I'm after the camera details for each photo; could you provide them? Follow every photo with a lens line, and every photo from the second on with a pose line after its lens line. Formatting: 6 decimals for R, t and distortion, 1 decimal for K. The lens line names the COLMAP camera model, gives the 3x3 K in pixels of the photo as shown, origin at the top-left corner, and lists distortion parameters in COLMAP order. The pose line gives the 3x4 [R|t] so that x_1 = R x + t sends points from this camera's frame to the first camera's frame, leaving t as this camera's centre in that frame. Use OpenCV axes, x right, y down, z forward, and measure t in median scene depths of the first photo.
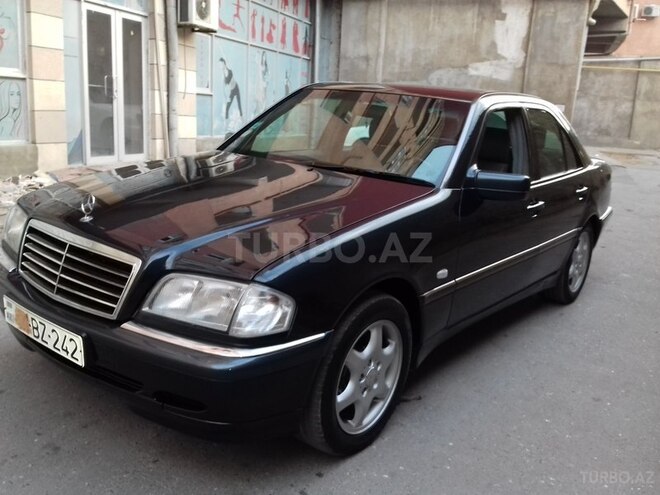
lens RADIAL K [[626.3, 0, 330.0], [0, 626.3, 247.5], [0, 0, 1]] dist [0.069423, -0.182920]
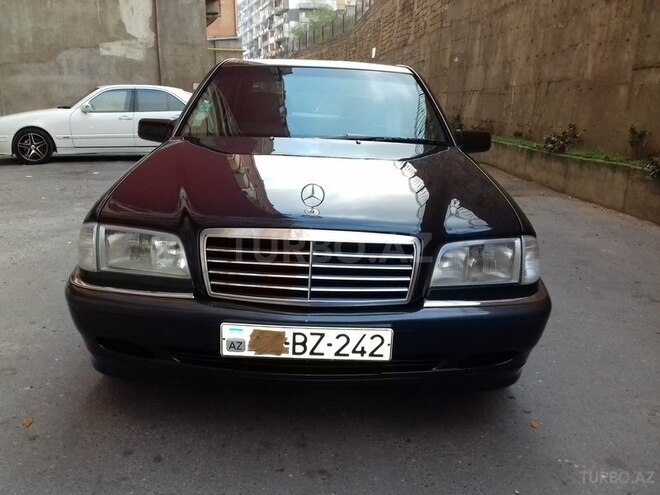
lens RADIAL K [[626.3, 0, 330.0], [0, 626.3, 247.5], [0, 0, 1]] dist [0.069423, -0.182920]
pose [[0.772547, -0.193940, 0.604614, -0.147366], [0.177272, 0.980227, 0.087915, -0.011154], [-0.609709, 0.039263, 0.791652, 0.044639]]
